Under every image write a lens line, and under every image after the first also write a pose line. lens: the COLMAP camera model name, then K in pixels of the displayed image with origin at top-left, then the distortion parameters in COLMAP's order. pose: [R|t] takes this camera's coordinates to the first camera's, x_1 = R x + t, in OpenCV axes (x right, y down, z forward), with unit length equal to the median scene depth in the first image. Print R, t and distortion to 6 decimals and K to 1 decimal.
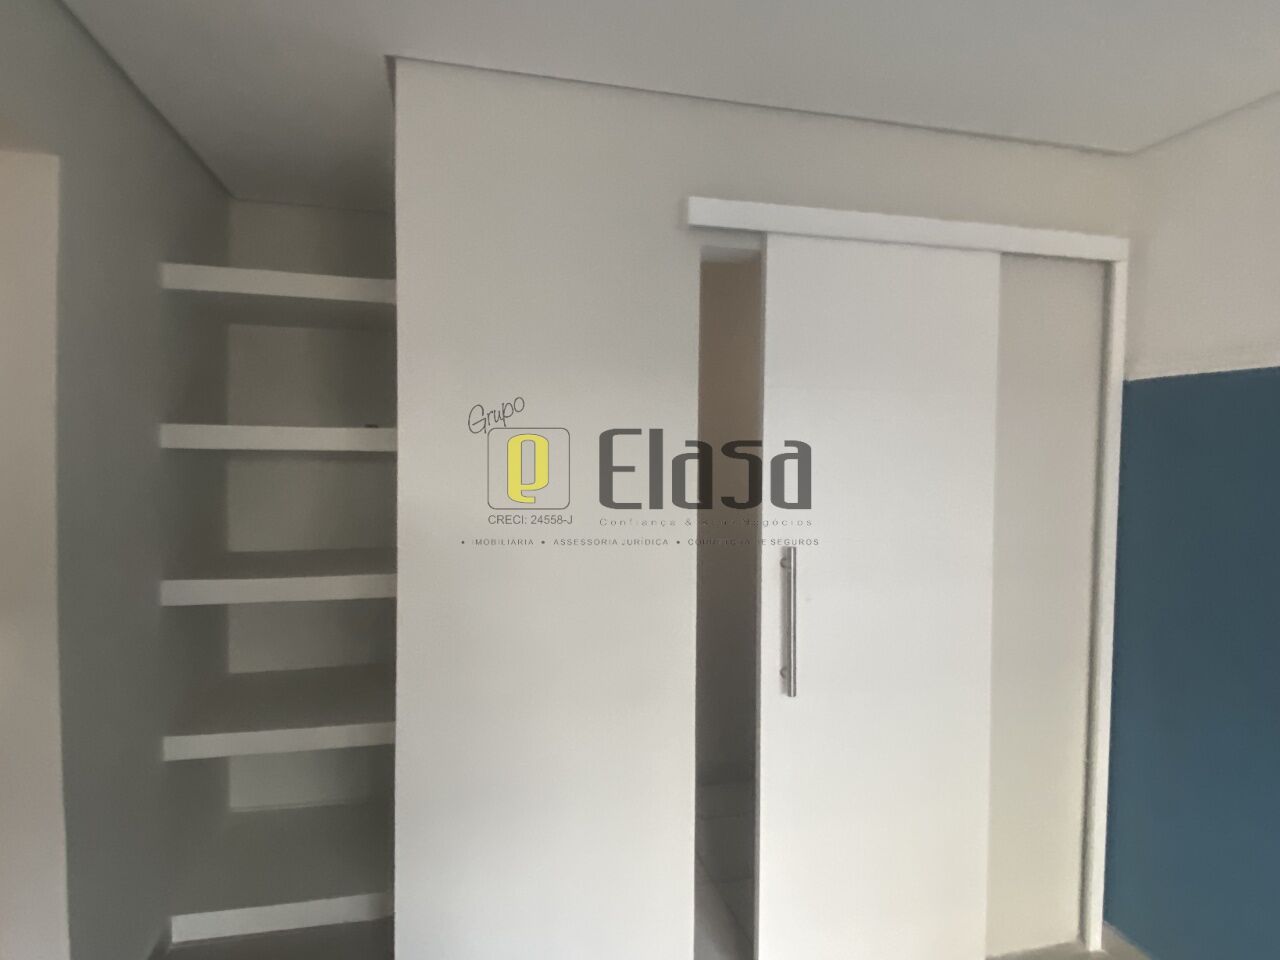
lens RADIAL K [[763.0, 0, 643.0], [0, 763.0, 479.0], [0, 0, 1]] dist [0.002623, 0.000629]
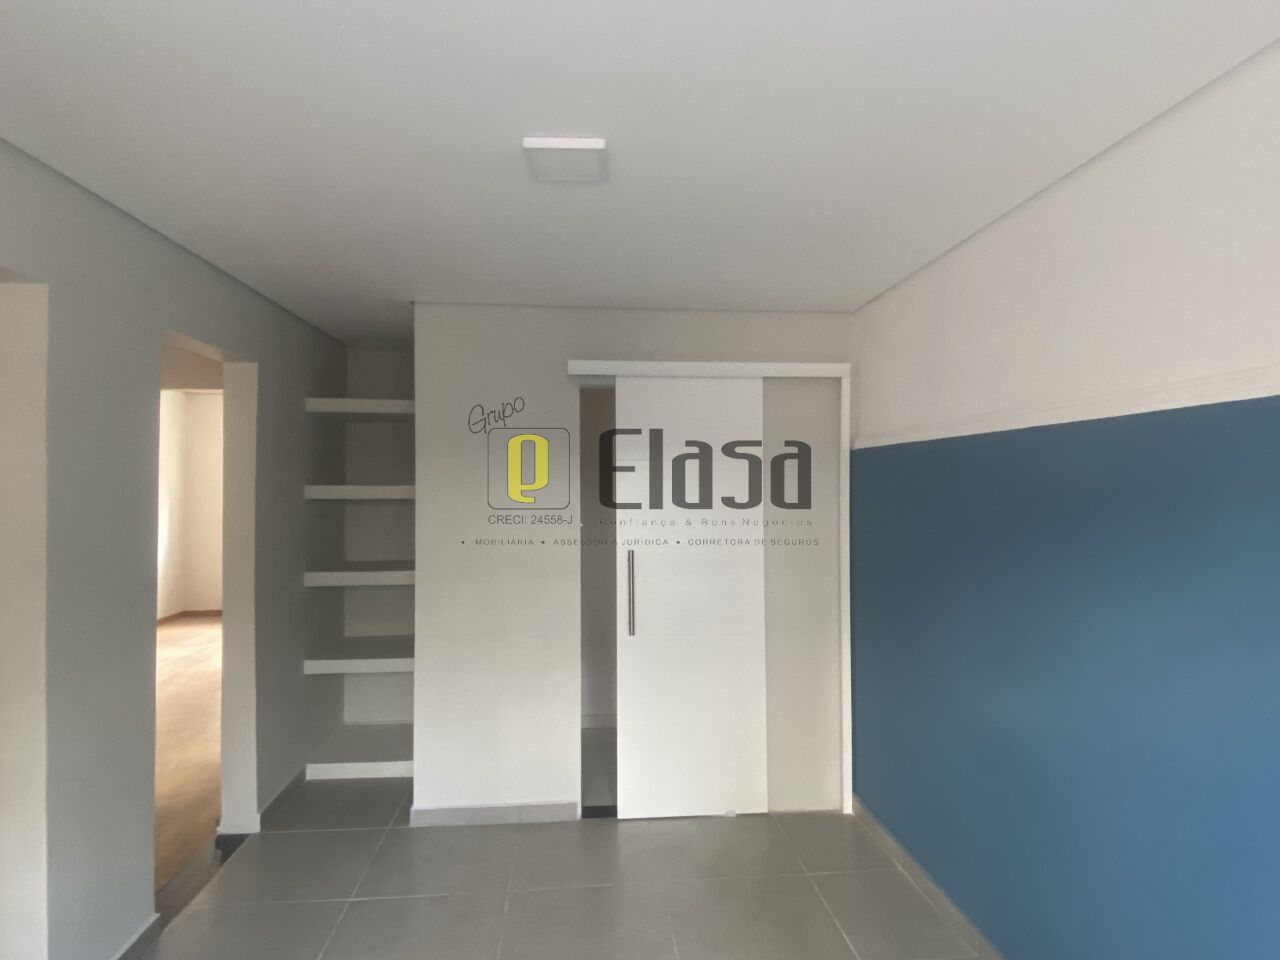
lens RADIAL K [[746.0, 0, 649.7], [0, 746.0, 478.0], [0, 0, 1]] dist [0.003943, 0.002016]
pose [[0.987515, -0.016457, -0.156664, 0.457249], [0.005779, 0.997643, -0.068371, 0.036346], [0.157420, 0.066612, 0.985282, -0.631036]]
